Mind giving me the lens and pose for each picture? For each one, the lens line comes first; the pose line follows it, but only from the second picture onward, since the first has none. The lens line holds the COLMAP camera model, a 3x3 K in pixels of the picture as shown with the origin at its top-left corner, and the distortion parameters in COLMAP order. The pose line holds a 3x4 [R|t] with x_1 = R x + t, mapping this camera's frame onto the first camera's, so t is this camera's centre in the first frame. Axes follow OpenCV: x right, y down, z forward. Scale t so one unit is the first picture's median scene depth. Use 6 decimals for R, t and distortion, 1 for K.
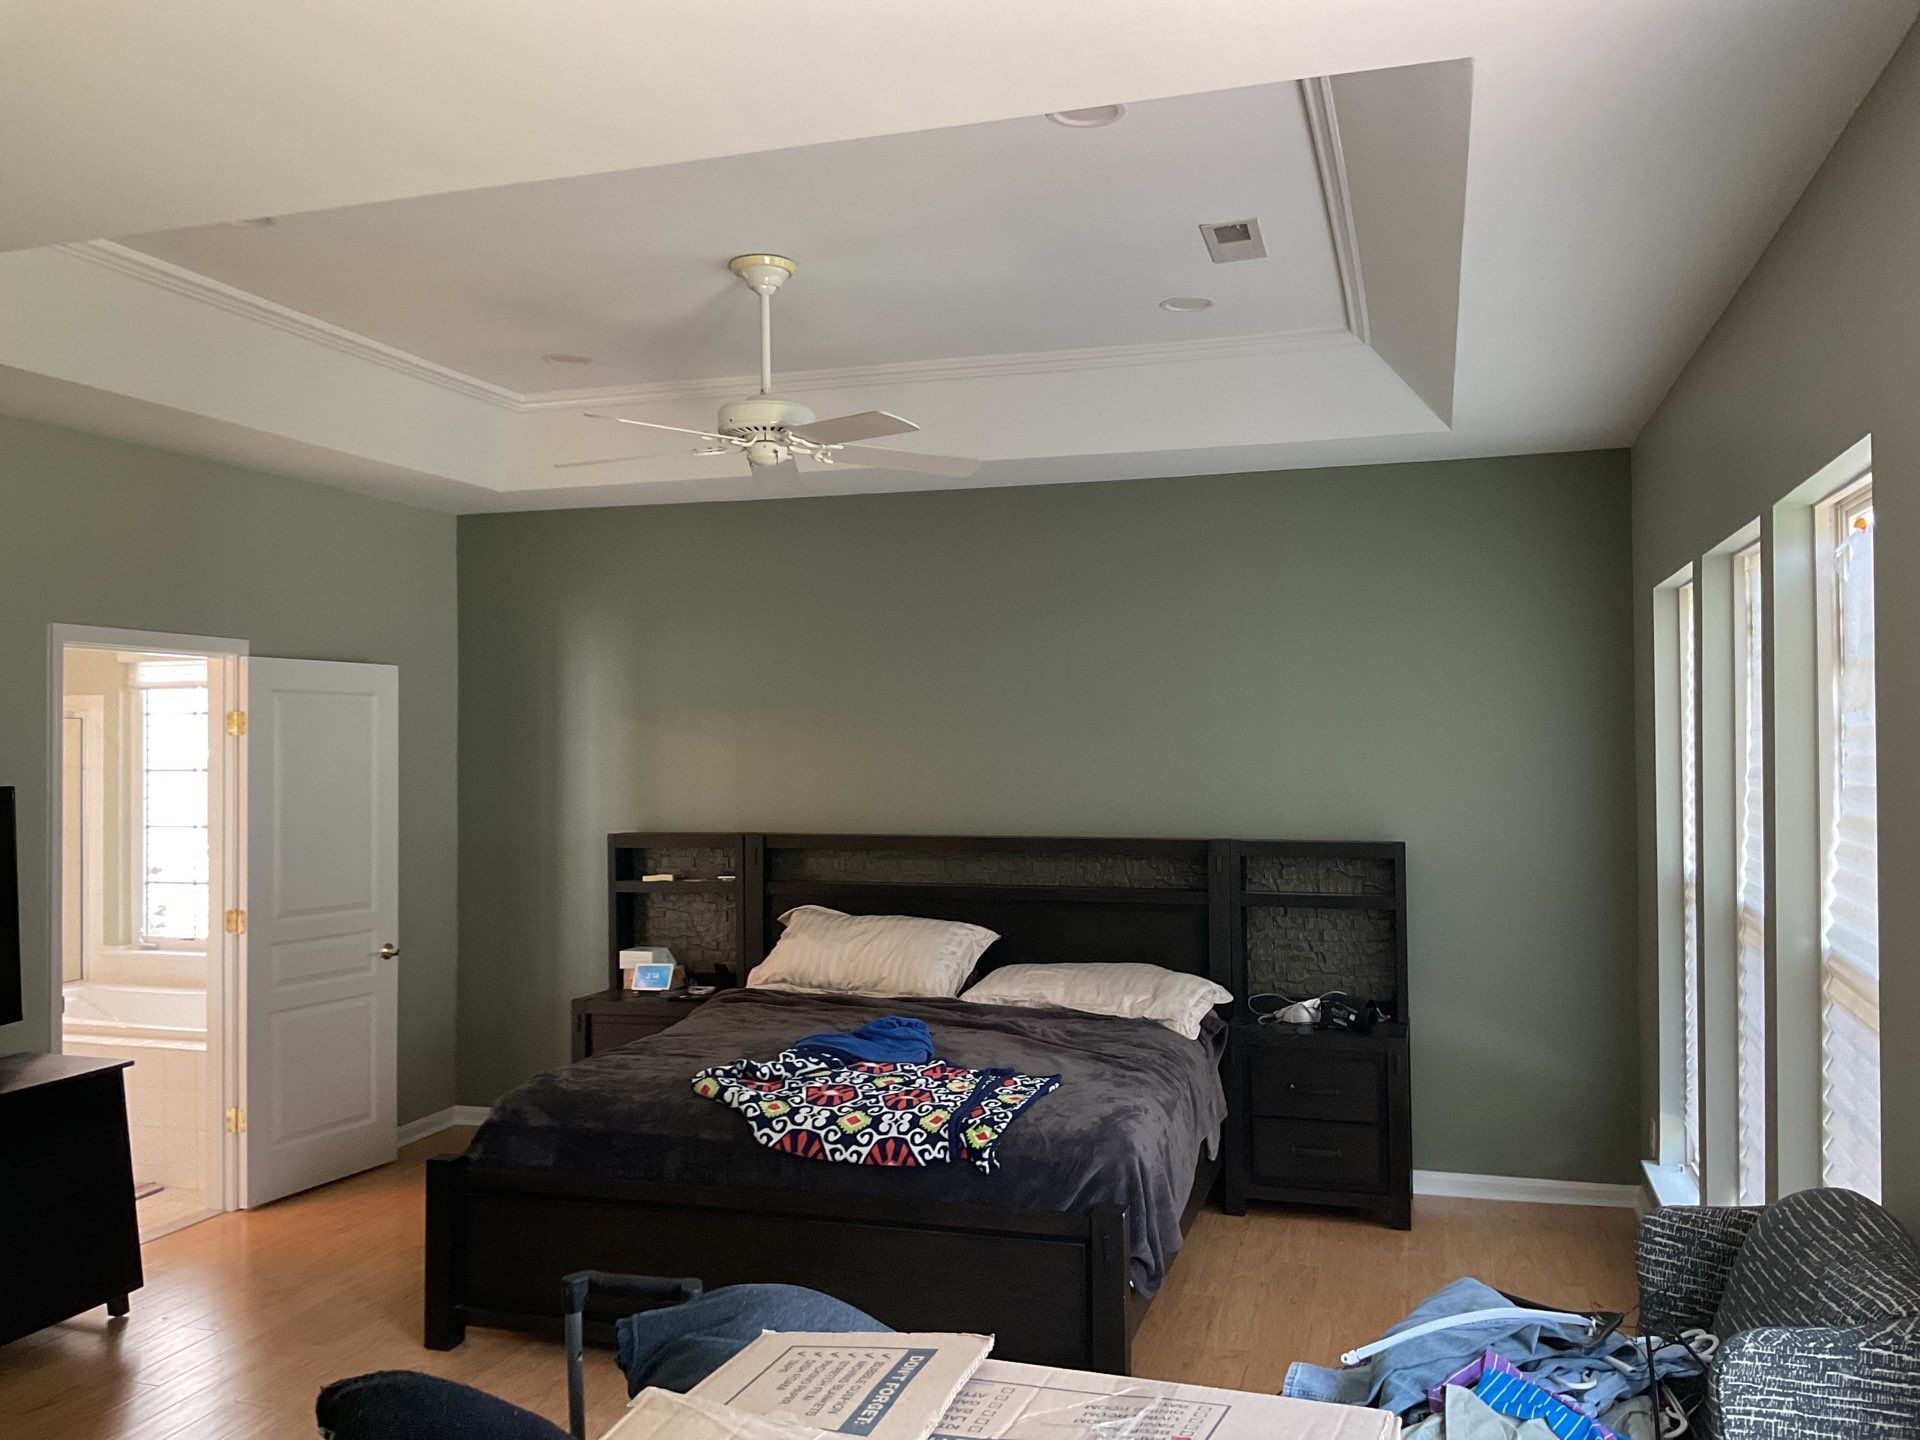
lens RADIAL K [[1595.9, 0, 960.0], [0, 1595.9, 720.0], [0, 0, 1]] dist [0.109775, -0.203474]
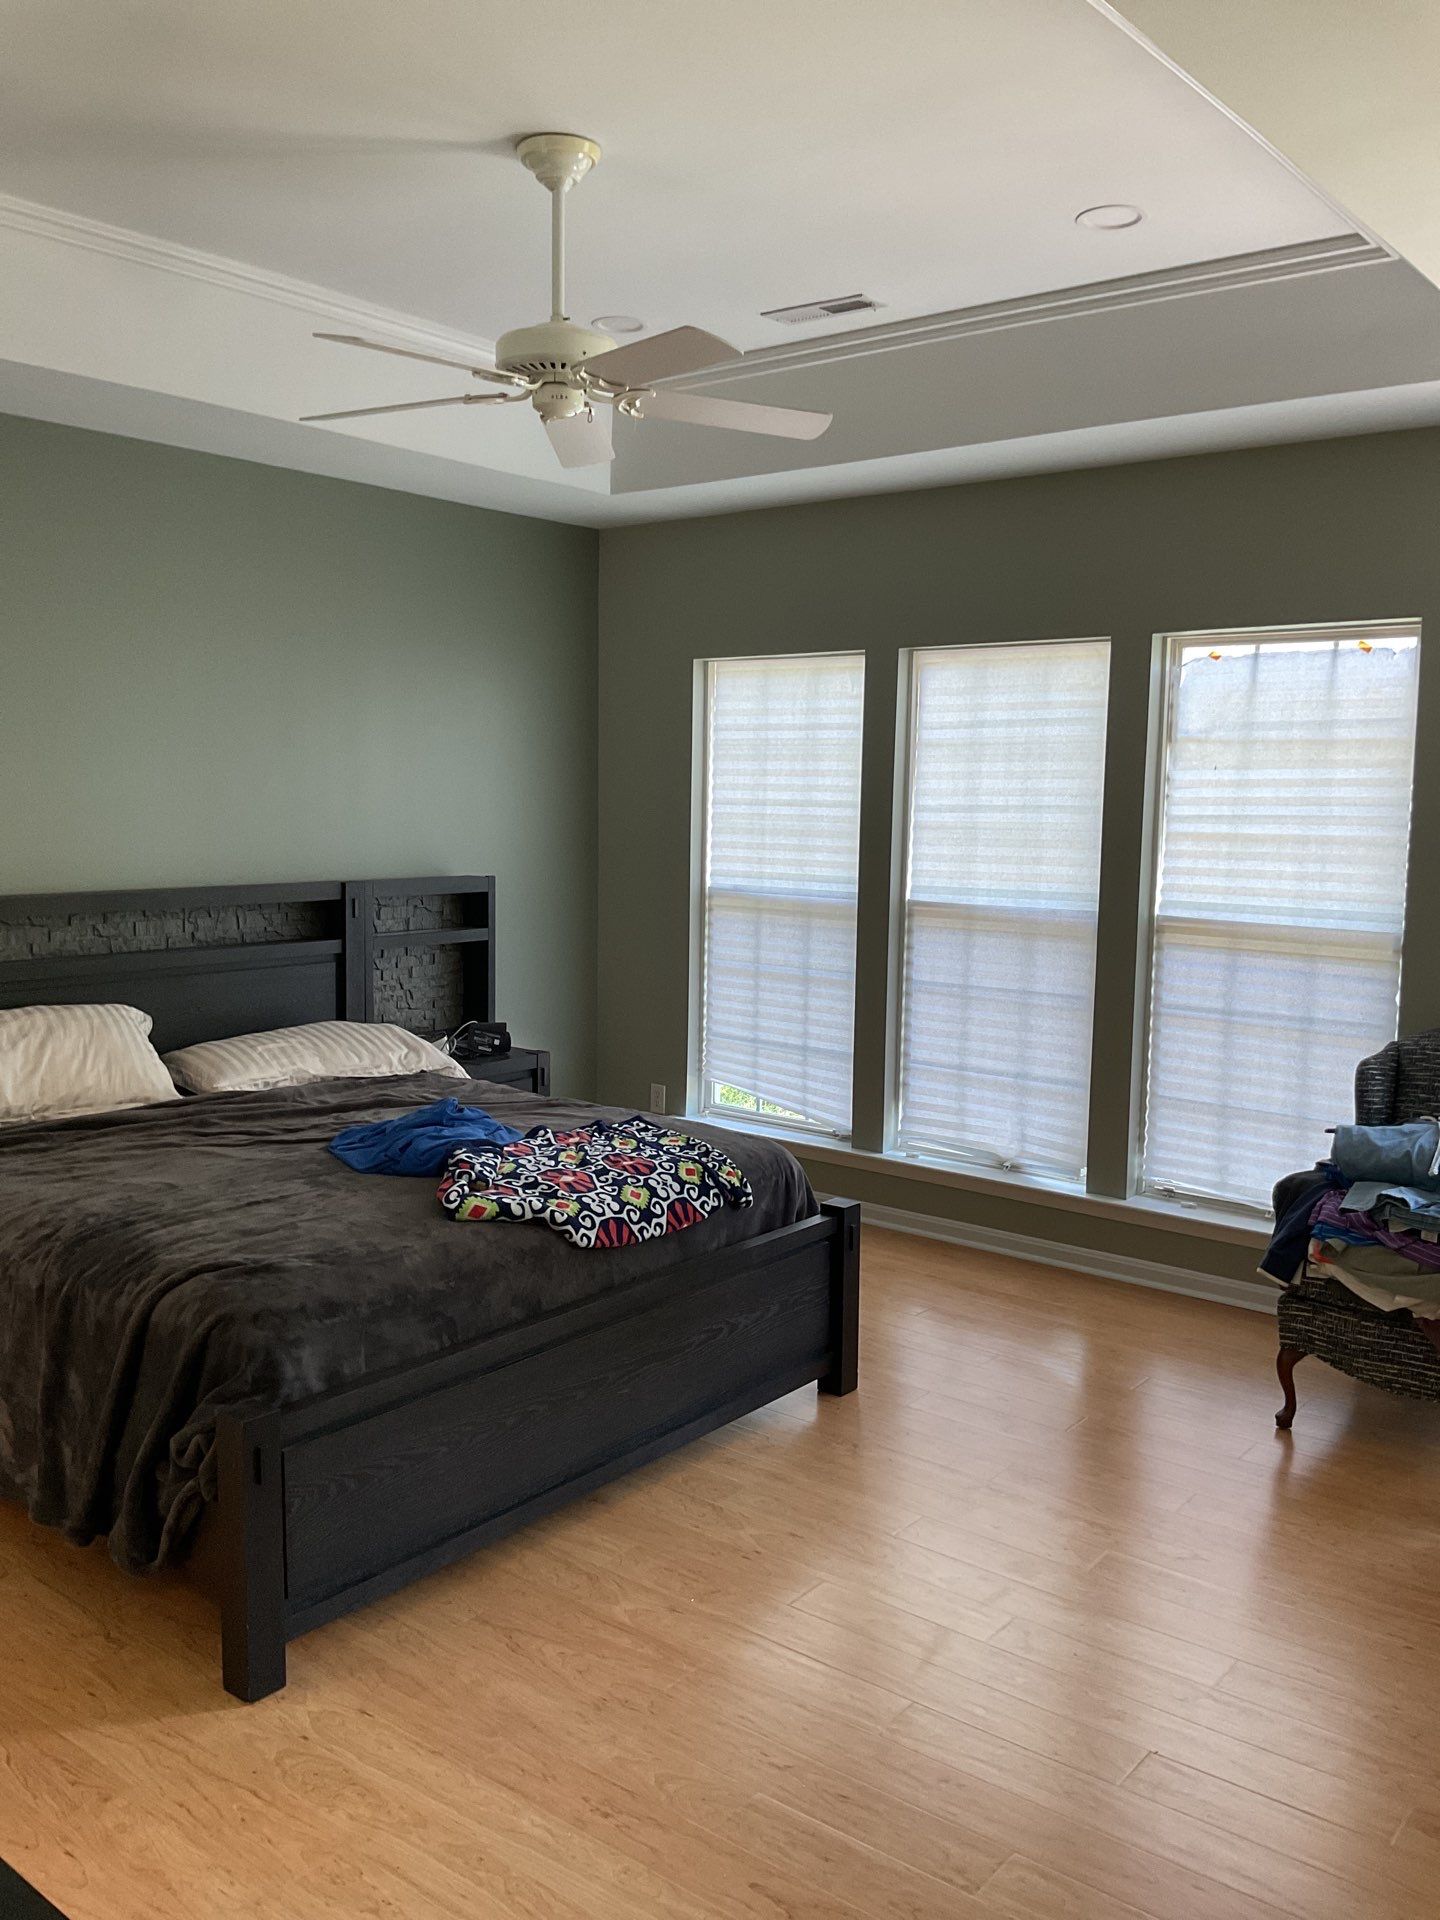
lens RADIAL K [[1595.9, 0, 720.0], [0, 1595.9, 960.0], [0, 0, 1]] dist [0.109775, -0.203474]
pose [[0.362969, -0.089706, 0.927473, -0.852380], [-0.027715, 0.993875, 0.106974, 0.019010], [-0.931389, -0.064533, 0.358259, 0.623959]]
